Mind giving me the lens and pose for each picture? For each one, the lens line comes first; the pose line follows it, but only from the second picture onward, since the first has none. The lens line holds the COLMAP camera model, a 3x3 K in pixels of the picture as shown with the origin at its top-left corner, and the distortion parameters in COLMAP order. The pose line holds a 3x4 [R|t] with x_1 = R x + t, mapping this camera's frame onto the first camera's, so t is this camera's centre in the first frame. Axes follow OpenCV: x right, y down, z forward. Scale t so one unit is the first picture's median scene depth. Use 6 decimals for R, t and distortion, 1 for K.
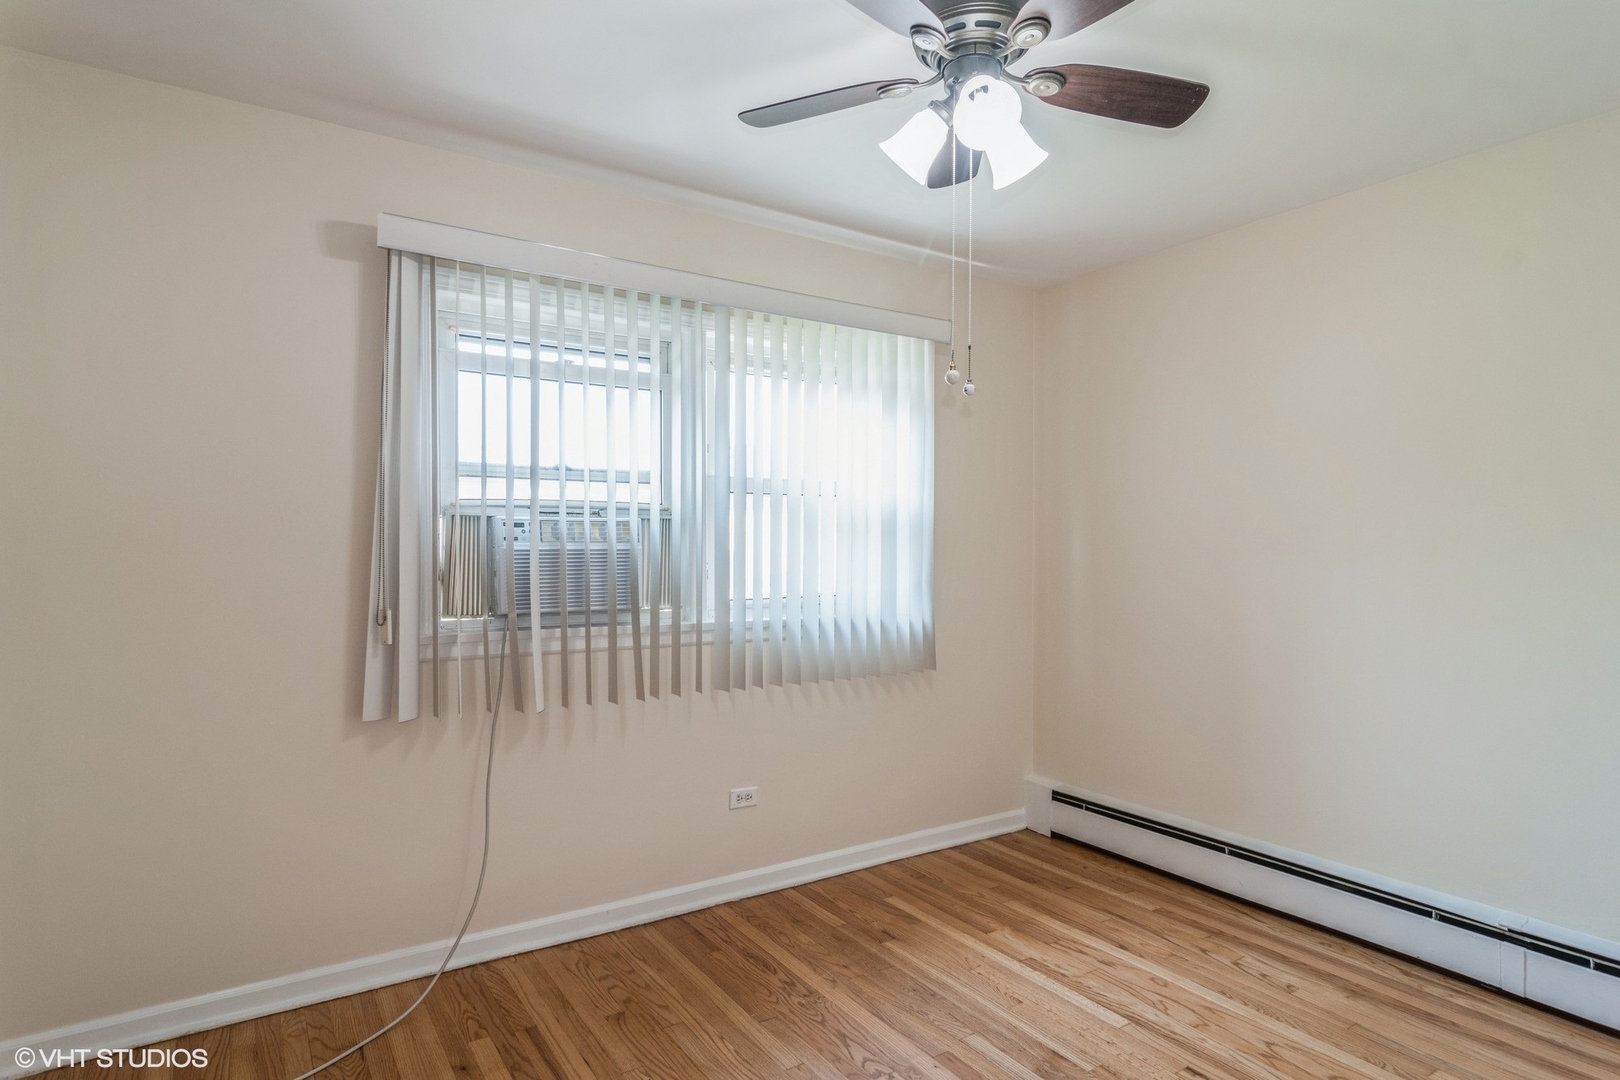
lens RADIAL K [[886.1, 0, 809.4], [0, 886.1, 540.8], [0, 0, 1]] dist [-0.004981, 0.001980]
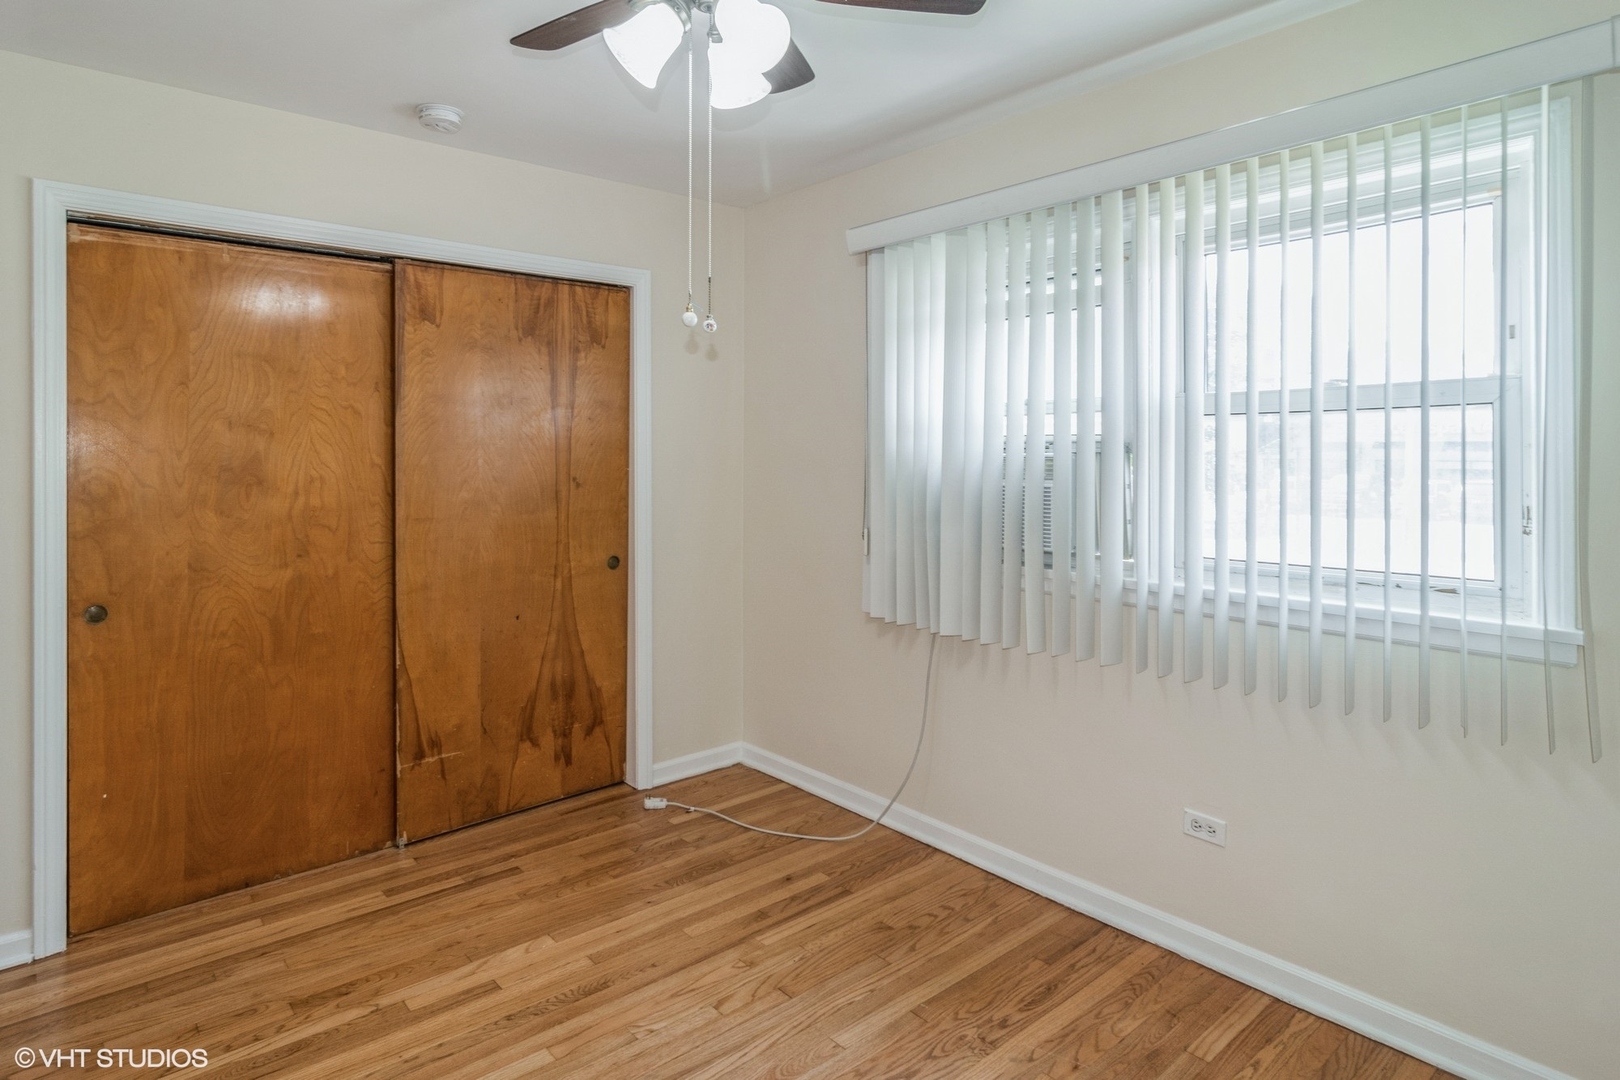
lens RADIAL K [[886.1, 0, 808.2], [0, 886.1, 462.7], [0, 0, 1]] dist [-0.004981, 0.001980]
pose [[0.131503, -0.004253, -0.991307, 0.718119], [-0.006056, 0.999969, -0.005093, -0.009391], [0.991297, 0.006673, 0.131473, 0.672205]]
